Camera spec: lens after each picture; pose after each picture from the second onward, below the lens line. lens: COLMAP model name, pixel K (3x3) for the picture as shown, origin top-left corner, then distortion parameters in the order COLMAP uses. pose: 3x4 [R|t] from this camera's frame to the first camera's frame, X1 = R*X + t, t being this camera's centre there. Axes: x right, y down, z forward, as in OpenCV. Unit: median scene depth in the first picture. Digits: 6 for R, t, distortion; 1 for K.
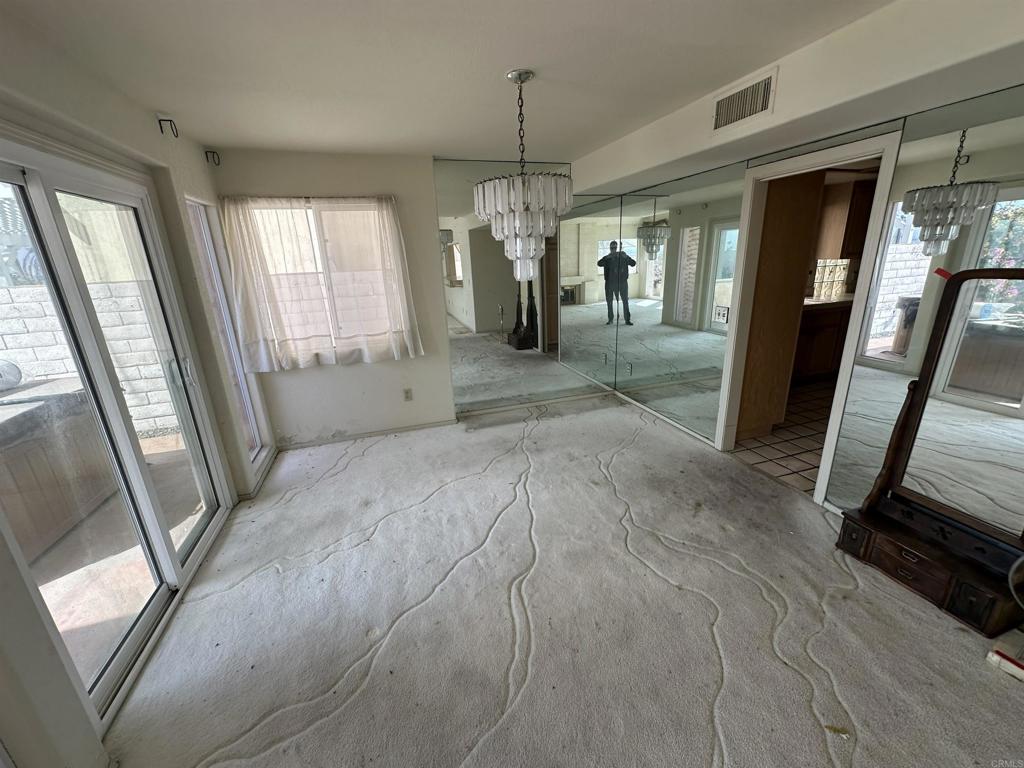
lens RADIAL K [[409.1, 0, 513.0], [0, 409.1, 383.7], [0, 0, 1]] dist [-0.000952, -0.000114]
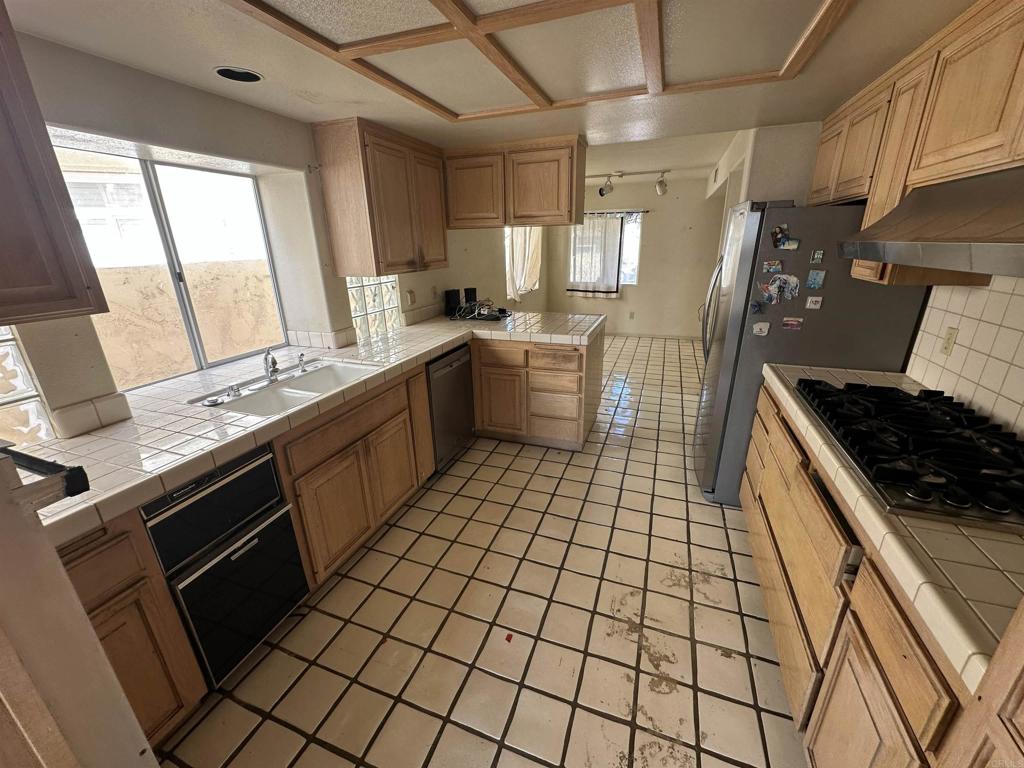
lens RADIAL K [[409.1, 0, 514.0], [0, 409.1, 384.7], [0, 0, 1]] dist [-0.000952, -0.000114]
pose [[0.620440, -0.233548, 0.748672, 0.443420], [0.228350, 0.967065, 0.112437, -0.173540], [-0.750274, 0.101199, 0.653336, 0.496345]]
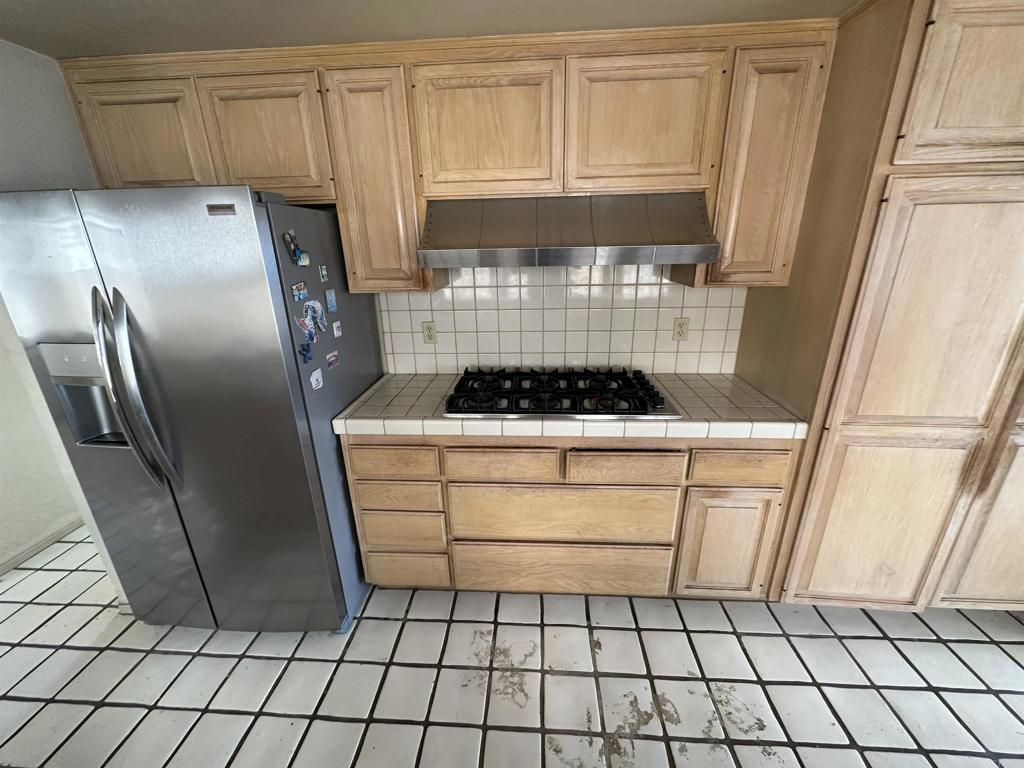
lens RADIAL K [[409.1, 0, 512.7], [0, 409.1, 383.0], [0, 0, 1]] dist [-0.000952, -0.000114]
pose [[-0.927885, -0.070494, 0.366143, 1.268789], [0.160273, 0.811218, 0.562350, -0.471108], [-0.336664, 0.580479, -0.741419, 1.320918]]
